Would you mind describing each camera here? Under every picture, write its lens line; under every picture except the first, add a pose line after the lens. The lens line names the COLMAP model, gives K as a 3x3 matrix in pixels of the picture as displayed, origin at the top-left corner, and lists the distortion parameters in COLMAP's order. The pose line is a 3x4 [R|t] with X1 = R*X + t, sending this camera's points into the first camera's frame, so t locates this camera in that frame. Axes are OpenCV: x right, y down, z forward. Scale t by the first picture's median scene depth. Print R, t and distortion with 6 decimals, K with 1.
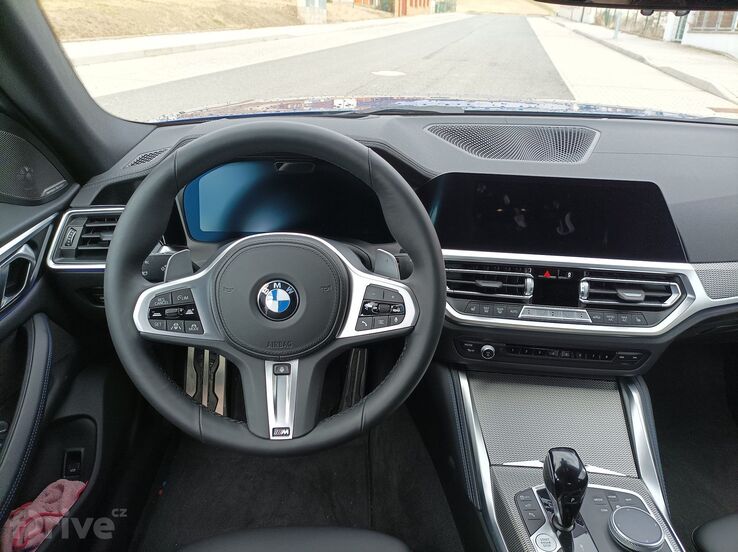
lens RADIAL K [[529.1, 0, 368.2], [0, 529.1, 275.9], [0, 0, 1]] dist [0.012655, -0.002518]
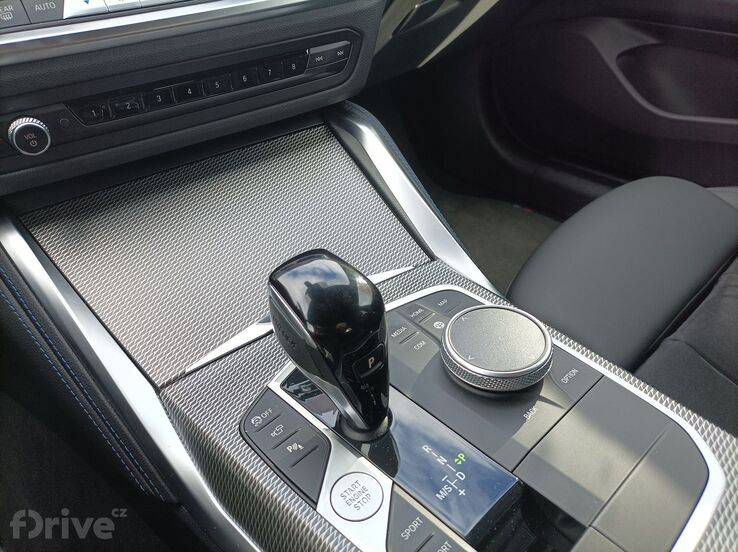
lens RADIAL K [[529.1, 0, 368.2], [0, 529.1, 275.9], [0, 0, 1]] dist [0.012655, -0.002518]
pose [[0.750140, -0.431959, 0.500700, 0.177031], [0.332288, 0.900859, 0.279352, 0.209929], [-0.571729, -0.043176, 0.819306, 0.558332]]
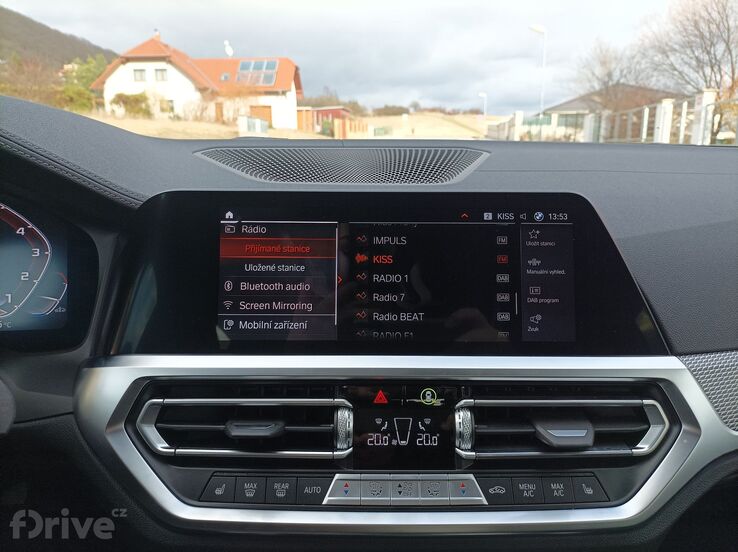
lens RADIAL K [[528.1, 0, 369.0], [0, 528.1, 283.4], [0, 0, 1]] dist [0.003591, -0.003453]
pose [[0.995338, -0.044930, 0.085339, 0.292001], [0.060972, 0.978739, -0.195840, -0.011137], [-0.074725, 0.200130, 0.976916, 0.538841]]
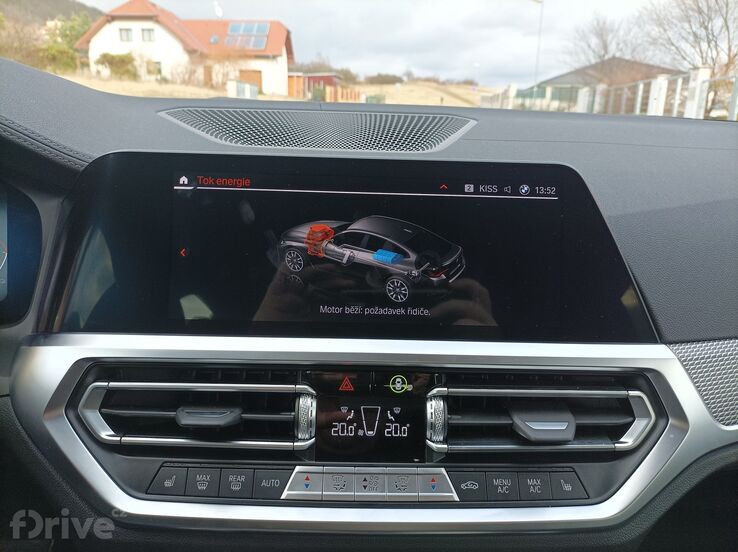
lens RADIAL K [[528.2, 0, 368.8], [0, 528.2, 280.7], [0, 0, 1]] dist [-0.002063, 0.004186]
pose [[0.994191, -0.029780, 0.103427, 0.312720], [0.044823, 0.988223, -0.146312, -0.022462], [-0.097851, 0.150098, 0.983817, 0.576454]]
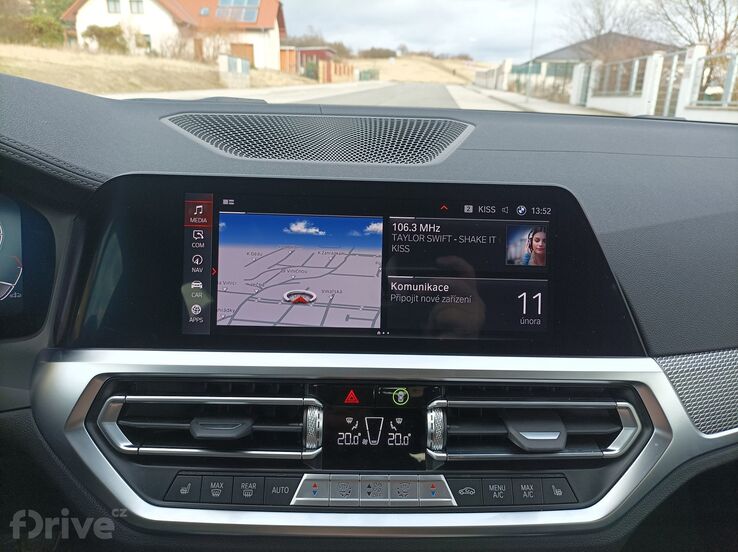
lens RADIAL K [[528.0, 0, 367.5], [0, 528.0, 277.1], [0, 0, 1]] dist [0.002113, -0.001075]
pose [[0.993080, -0.033601, 0.112534, 0.303022], [0.045908, 0.993022, -0.108623, -0.054017], [-0.108099, 0.113037, 0.987693, 0.552342]]
